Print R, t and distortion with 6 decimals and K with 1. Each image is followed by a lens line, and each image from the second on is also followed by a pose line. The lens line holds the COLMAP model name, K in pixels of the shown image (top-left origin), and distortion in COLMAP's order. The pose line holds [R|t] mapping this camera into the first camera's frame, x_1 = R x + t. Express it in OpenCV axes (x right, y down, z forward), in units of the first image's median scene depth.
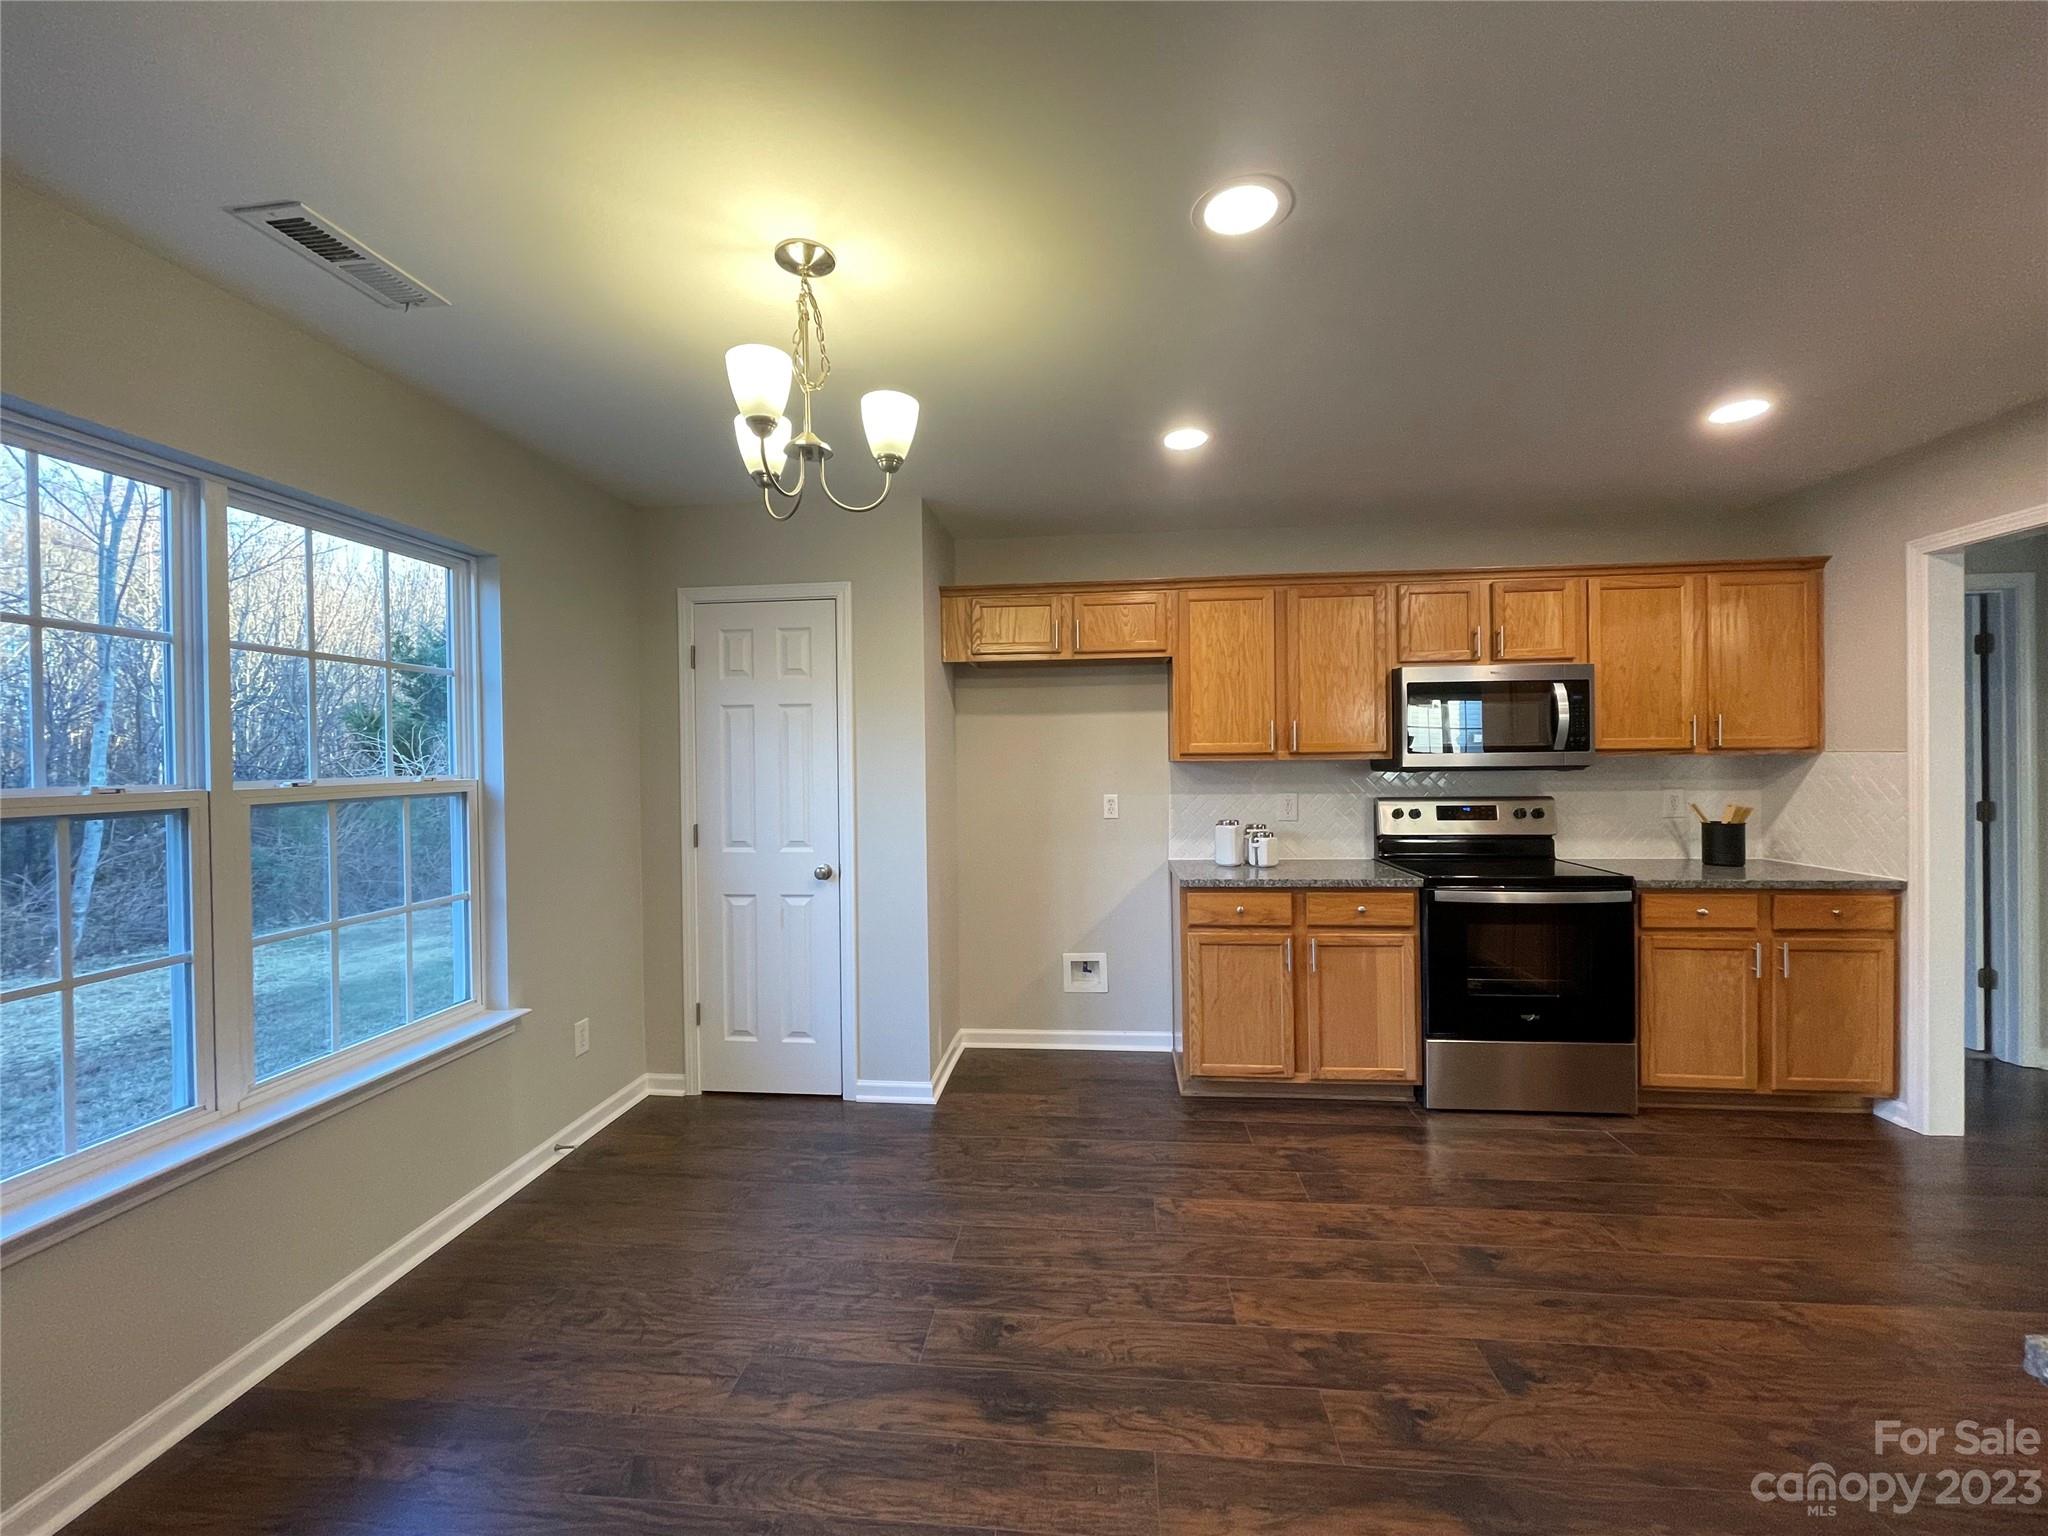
lens RADIAL K [[829.4, 0, 1023.6], [0, 829.4, 765.9], [0, 0, 1]] dist [-0.001828, 0.001048]
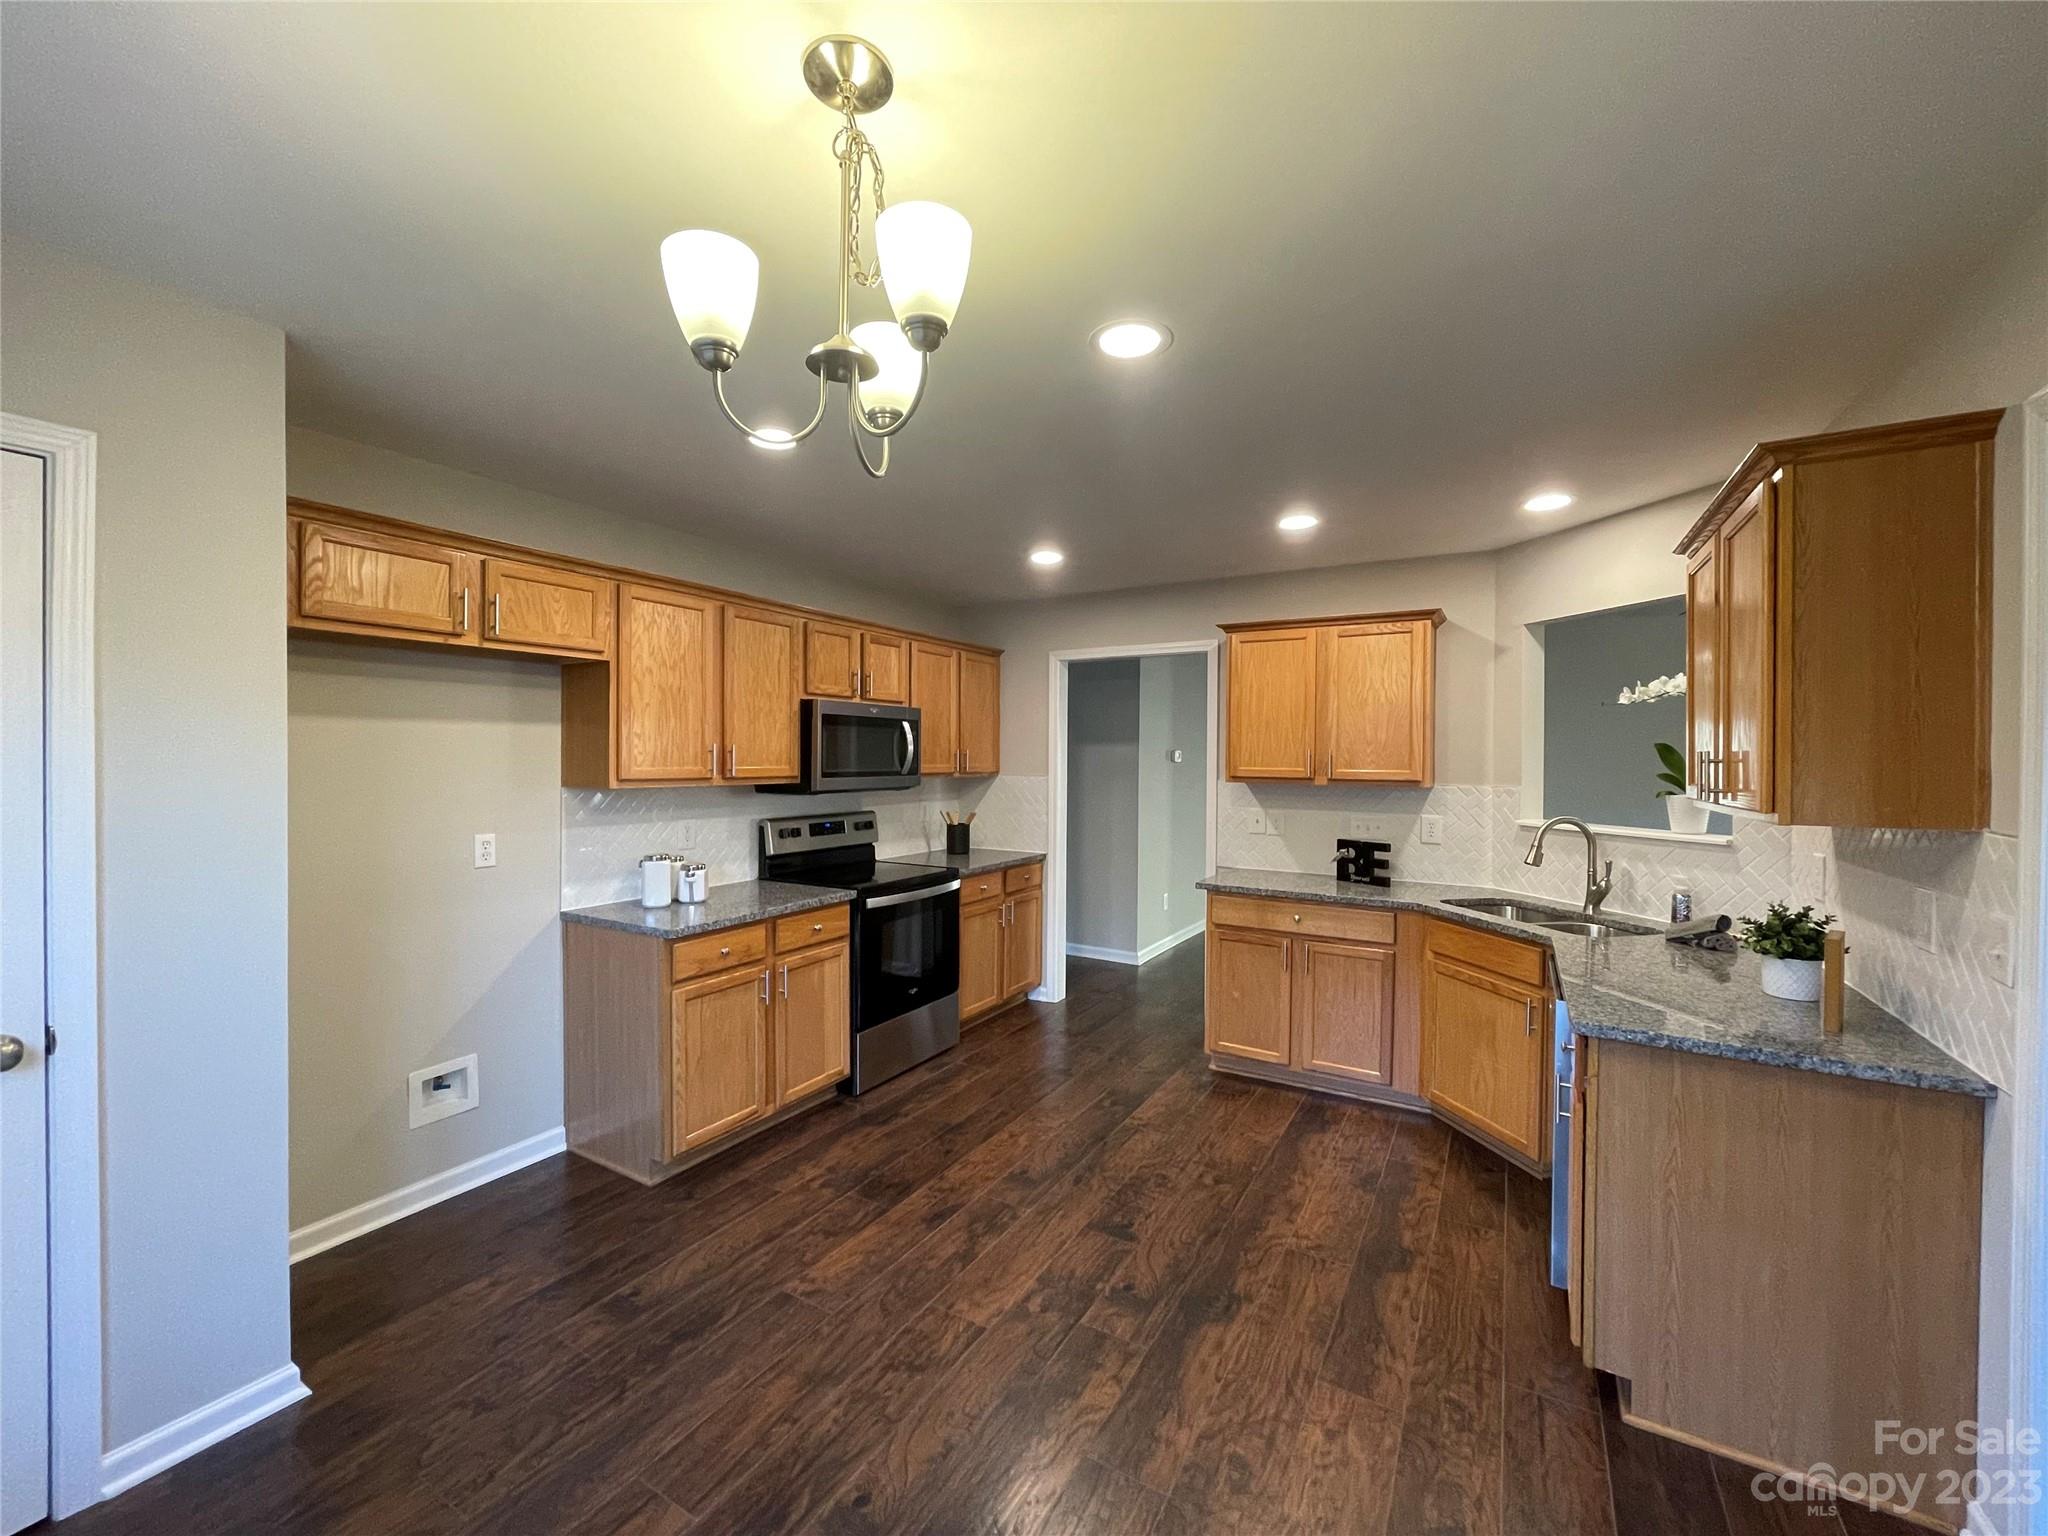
lens RADIAL K [[829.4, 0, 1026.4], [0, 829.4, 762.8], [0, 0, 1]] dist [-0.001828, 0.001048]
pose [[0.421836, 0.007258, 0.906643, -0.440976], [-0.005140, 0.999971, -0.005613, -0.032657], [-0.906658, -0.002293, 0.421861, 0.317020]]
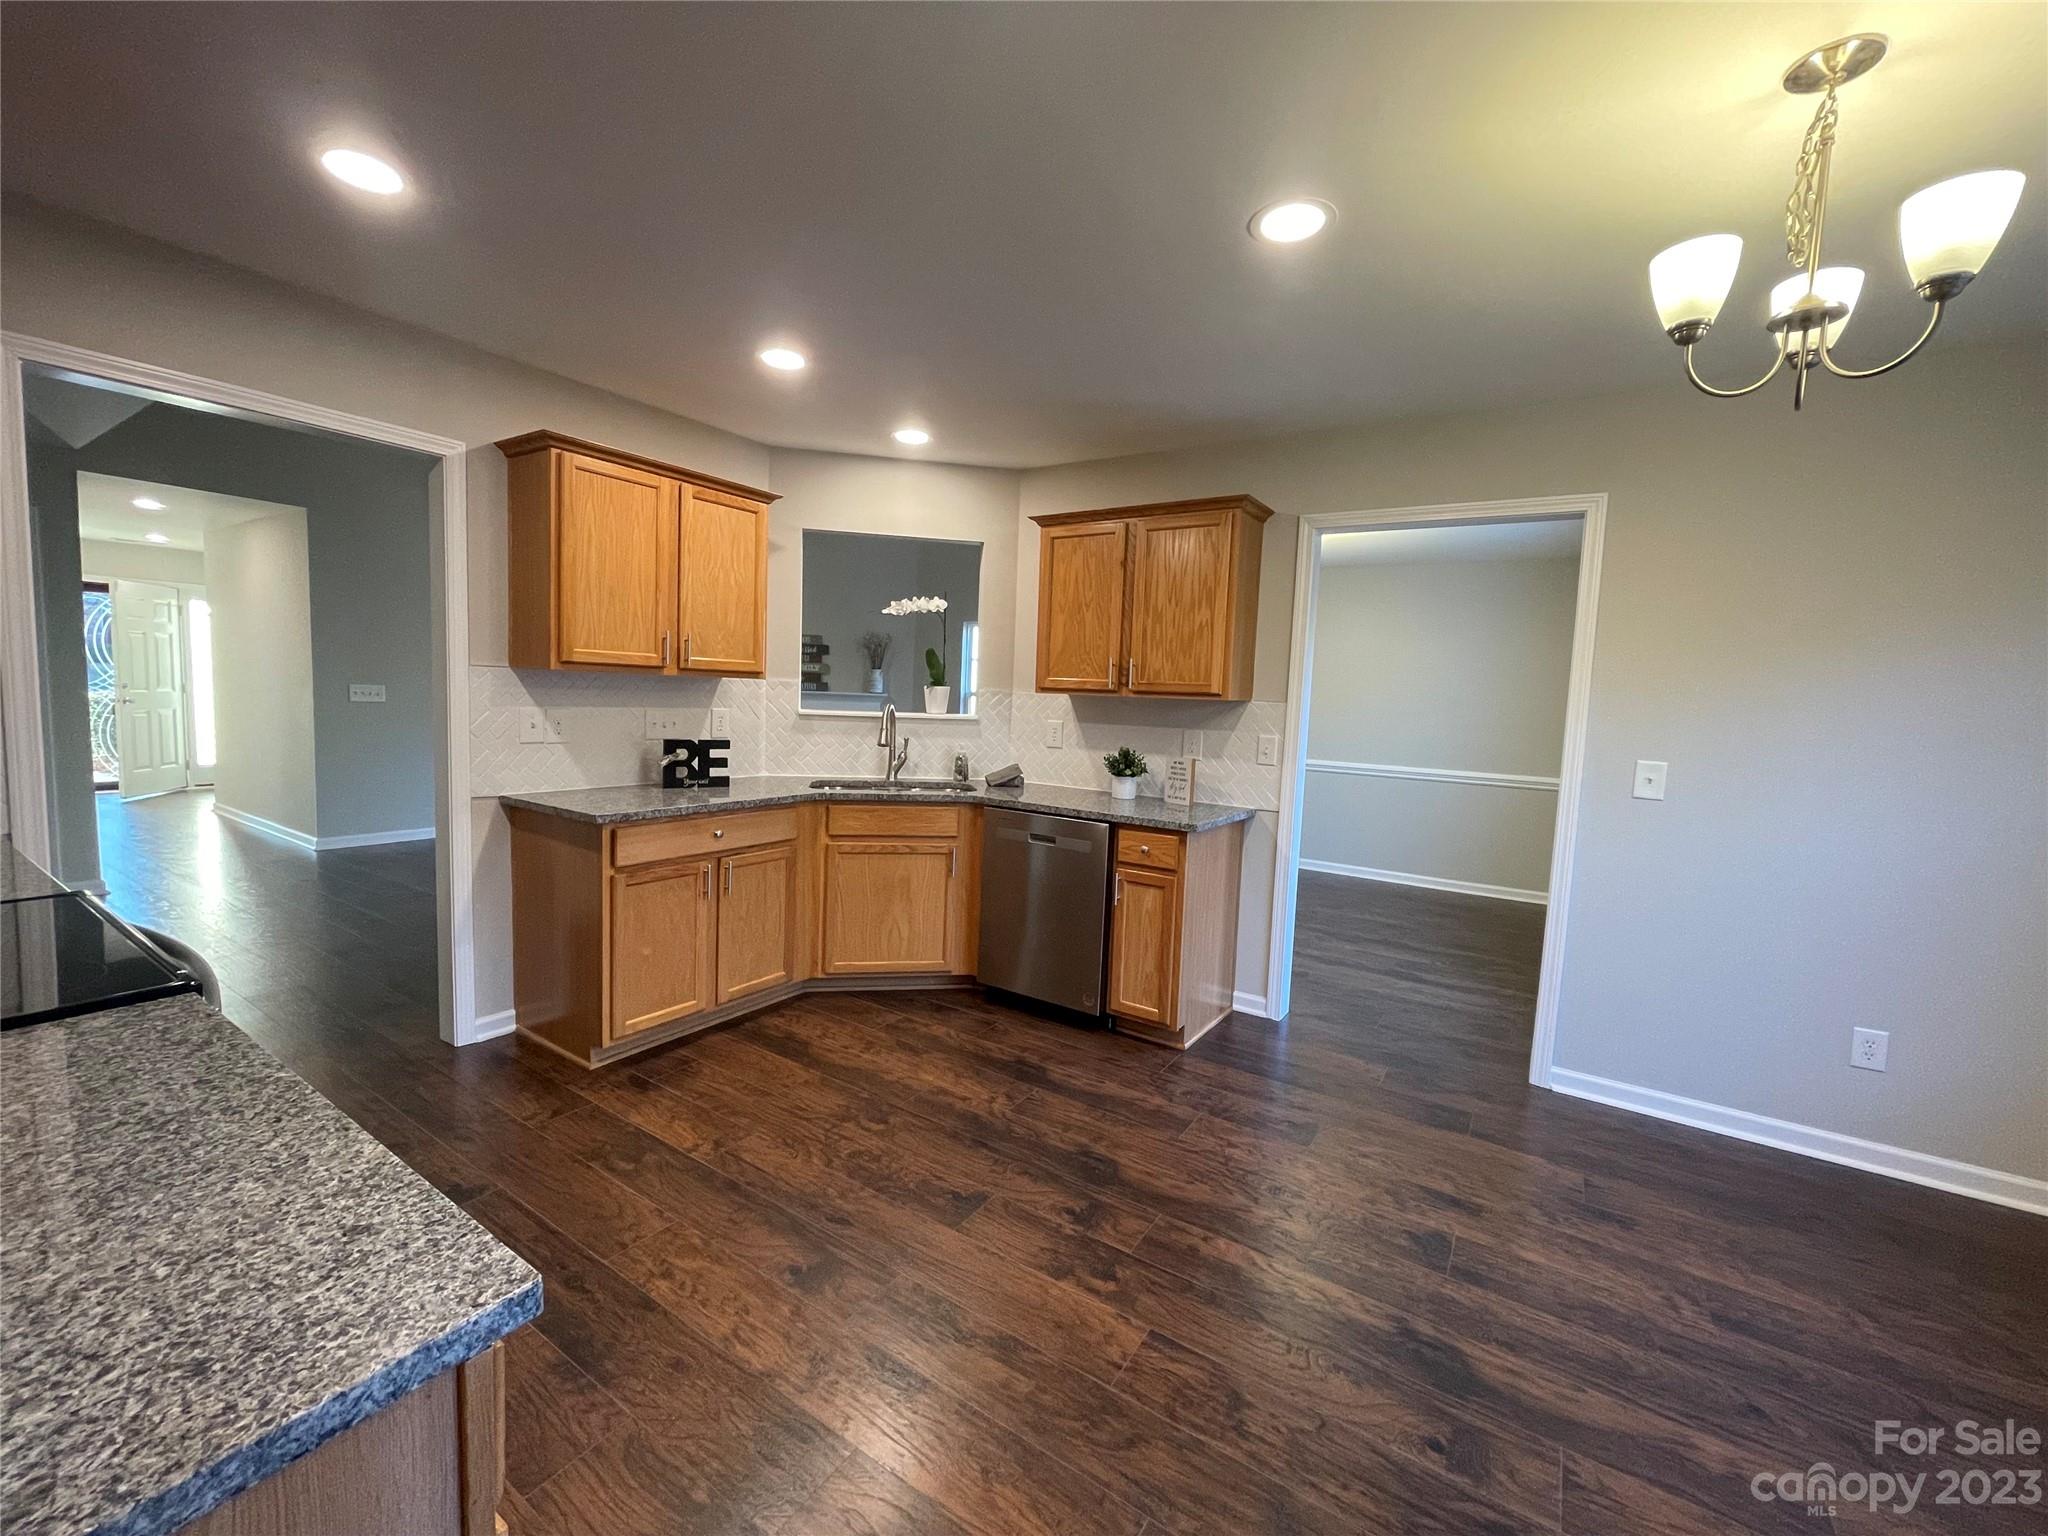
lens RADIAL K [[829.4, 0, 1015.6], [0, 829.4, 762.6], [0, 0, 1]] dist [-0.001828, 0.001048]
pose [[-0.882439, -0.066948, 0.465639, 0.007117], [-0.028496, 0.995611, 0.089143, -0.005127], [-0.469563, 0.065395, -0.880474, 1.142113]]
